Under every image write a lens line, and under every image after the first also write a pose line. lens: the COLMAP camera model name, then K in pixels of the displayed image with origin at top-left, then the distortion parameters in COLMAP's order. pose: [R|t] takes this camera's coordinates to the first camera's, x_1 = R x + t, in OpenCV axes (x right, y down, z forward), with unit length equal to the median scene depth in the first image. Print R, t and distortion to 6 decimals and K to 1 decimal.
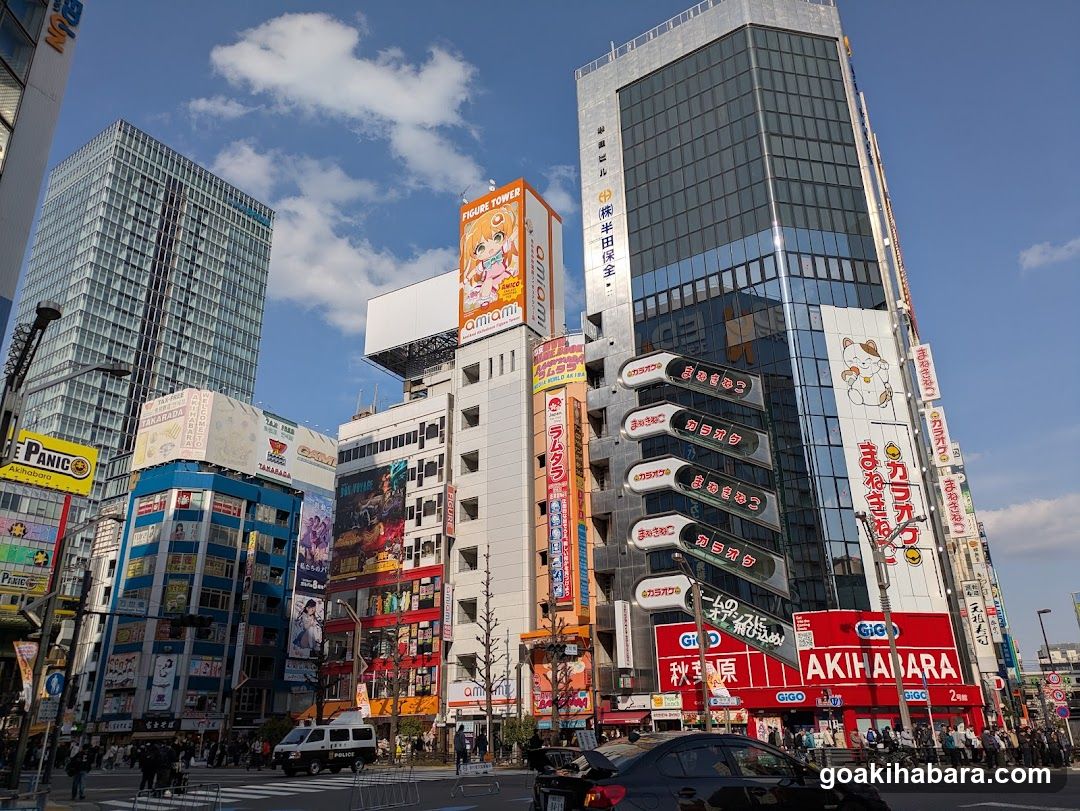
lens RADIAL K [[797.2, 0, 531.4], [0, 797.2, 431.3], [0, 0, 1]] dist [0.064123, -0.034165]
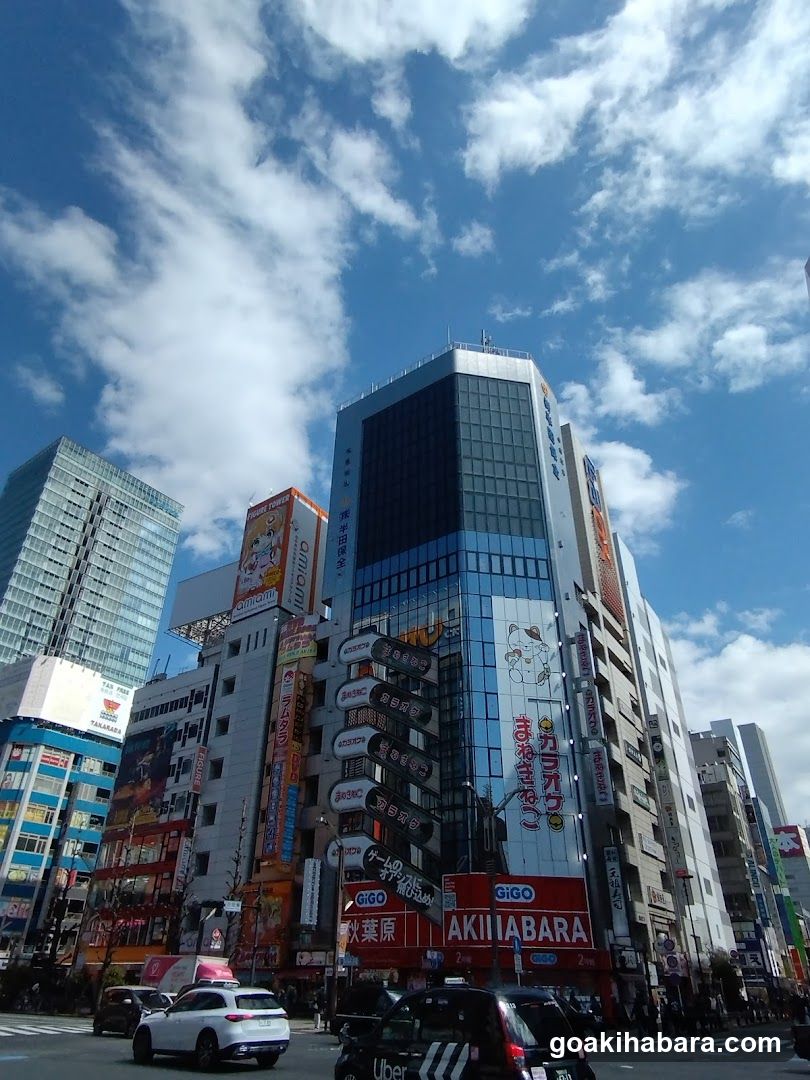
lens RADIAL K [[693.7, 0, 387.0], [0, 693.7, 559.2], [0, 0, 1]] dist [0.003978, 0.009344]
pose [[0.998740, 0.005094, -0.049924, 0.242642], [-0.014183, 0.982930, -0.183432, -0.019818], [0.048137, 0.183908, 0.981764, -0.016066]]
